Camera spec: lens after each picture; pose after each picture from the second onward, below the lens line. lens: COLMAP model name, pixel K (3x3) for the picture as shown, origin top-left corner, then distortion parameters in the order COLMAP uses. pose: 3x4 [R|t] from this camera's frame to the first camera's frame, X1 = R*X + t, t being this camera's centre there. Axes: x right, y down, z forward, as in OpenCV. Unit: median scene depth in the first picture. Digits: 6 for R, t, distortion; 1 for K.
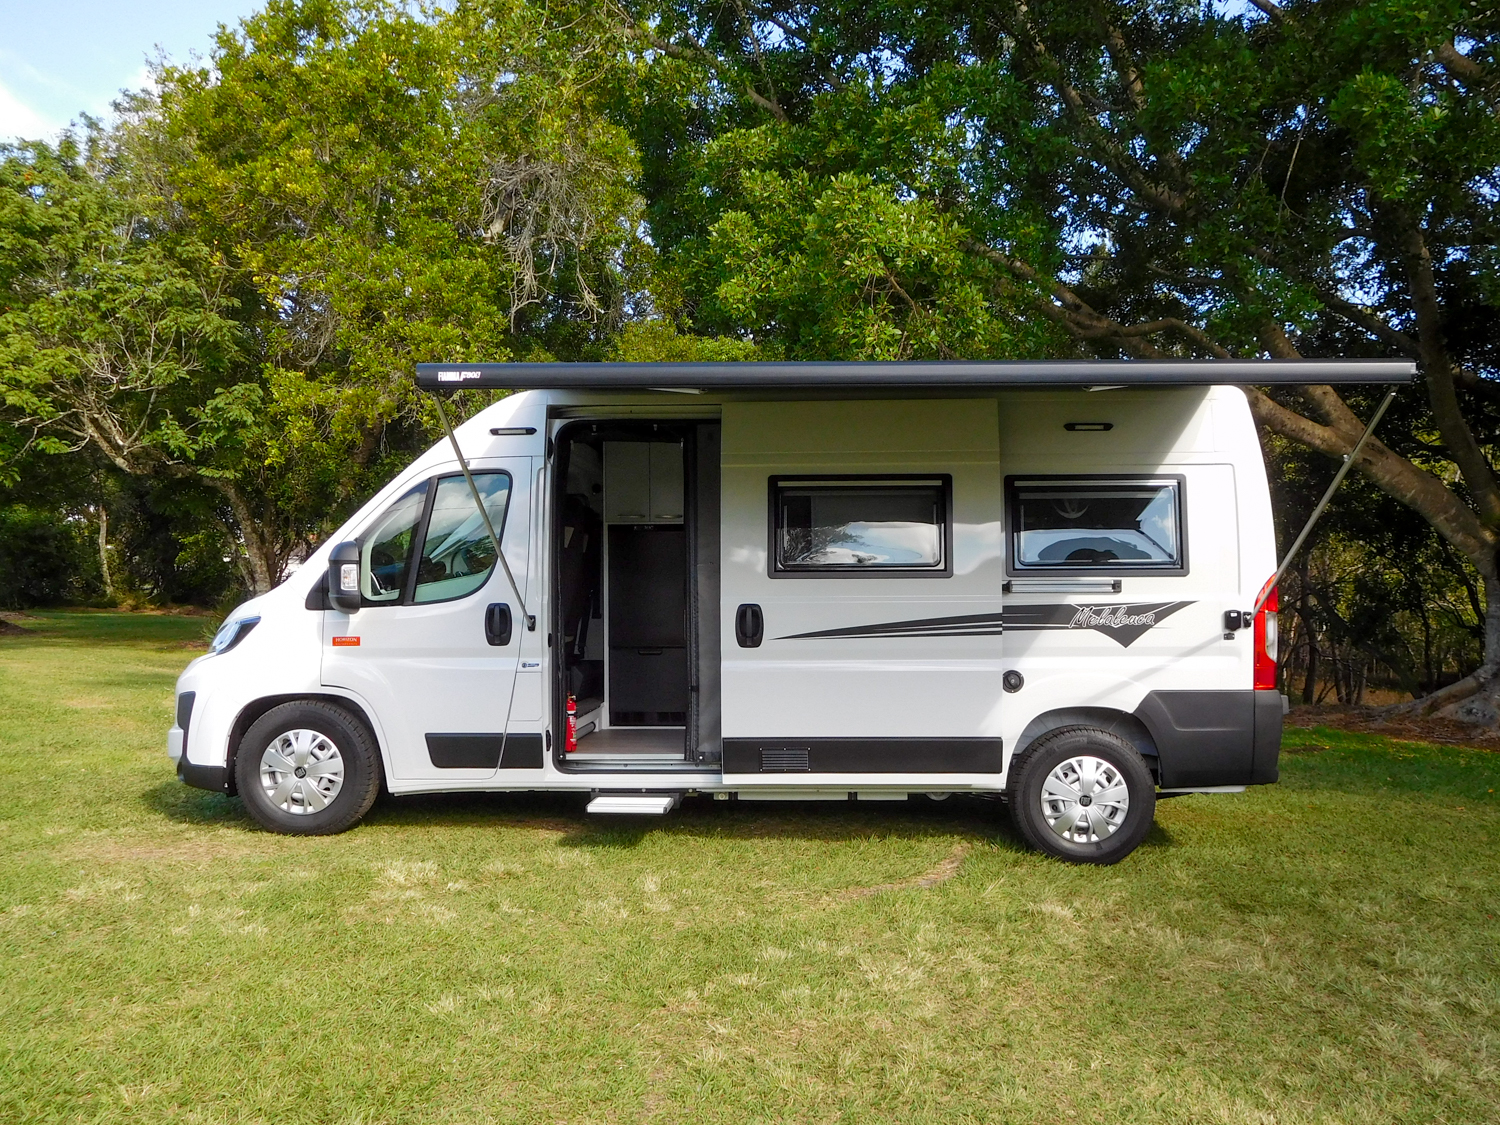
lens RADIAL K [[1220.2, 0, 795.8], [0, 1220.2, 591.4], [0, 0, 1]] dist [-0.009789, -0.003498]
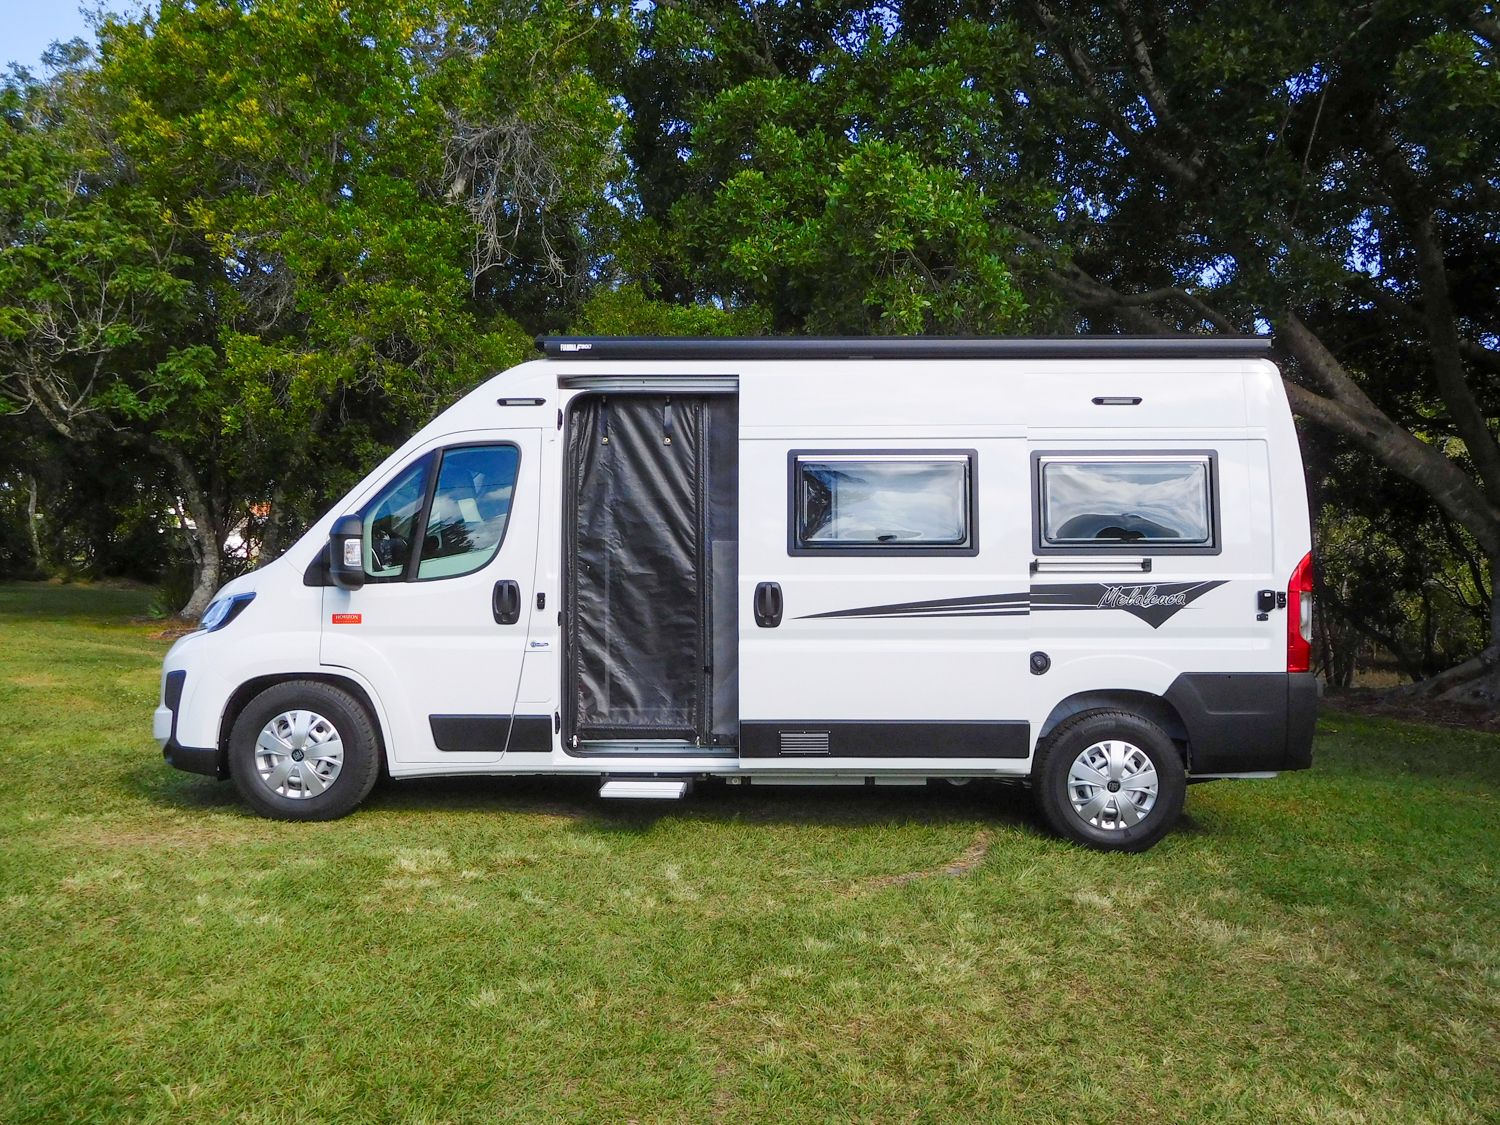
lens RADIAL K [[1265.9, 0, 758.1], [0, 1265.9, 562.2], [0, 0, 1]] dist [0.002950, -0.001041]
pose [[0.999903, 0.004394, 0.013228, -0.058915], [-0.004363, 0.999988, -0.002413, -0.002649], [-0.013238, 0.002355, 0.999910, -0.003112]]
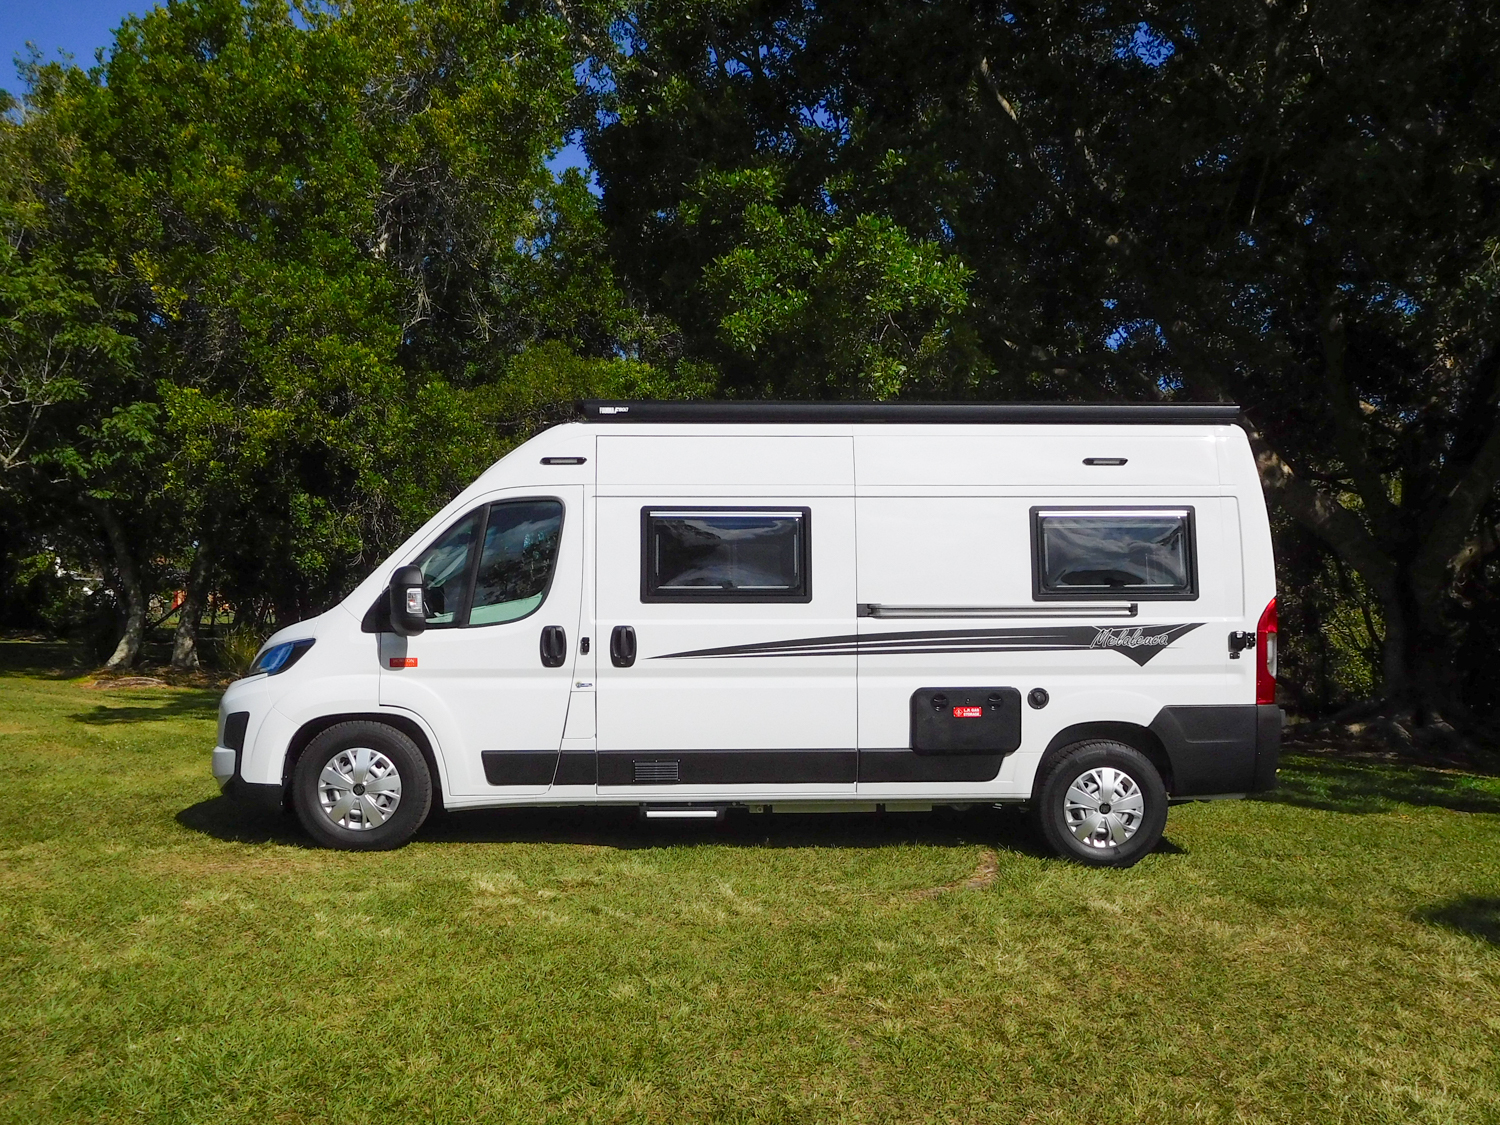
lens RADIAL K [[1279.9, 0, 679.6], [0, 1279.9, 621.9], [0, 0, 1]] dist [-0.026537, 0.006957]
pose [[0.998032, -0.000648, 0.062707, -0.206606], [0.000323, 0.999986, 0.005187, 0.000907], [-0.062709, -0.005157, 0.998019, -0.098536]]
